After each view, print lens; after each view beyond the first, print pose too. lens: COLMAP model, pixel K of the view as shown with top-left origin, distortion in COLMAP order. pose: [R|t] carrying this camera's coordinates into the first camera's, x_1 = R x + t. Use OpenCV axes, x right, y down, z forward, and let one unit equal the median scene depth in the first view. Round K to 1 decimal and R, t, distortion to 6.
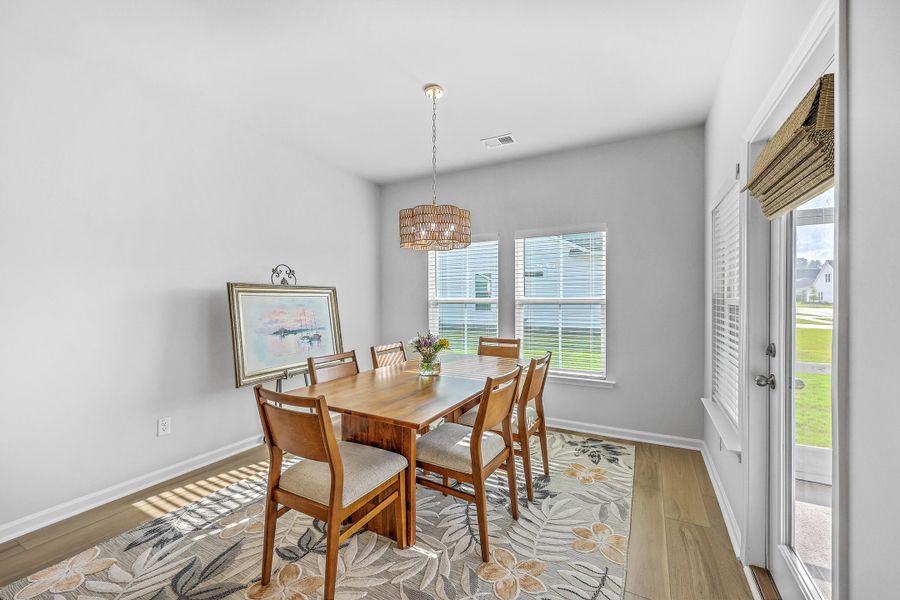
lens RADIAL K [[366.6, 0, 450.0], [0, 366.6, 300.0], [0, 0, 1]] dist [0.001134, -0.000072]
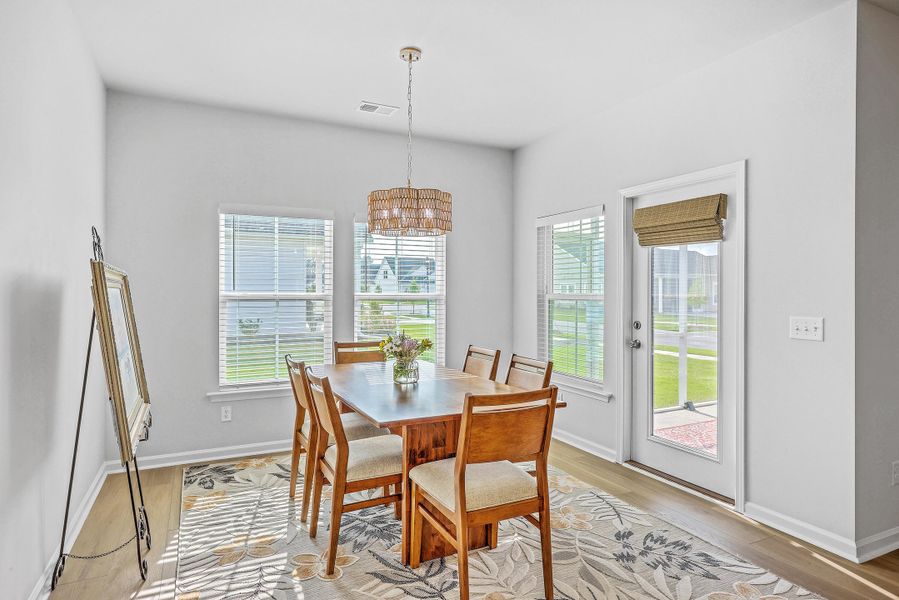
lens RADIAL K [[518.0, 0, 448.6], [0, 518.0, 291.8], [0, 0, 1]] dist [0.001241, -0.000192]
pose [[0.584305, 0.003985, 0.811525, -0.858718], [0.000609, 0.999986, -0.005350, -0.002149], [-0.811534, 0.003620, 0.584294, 0.181187]]
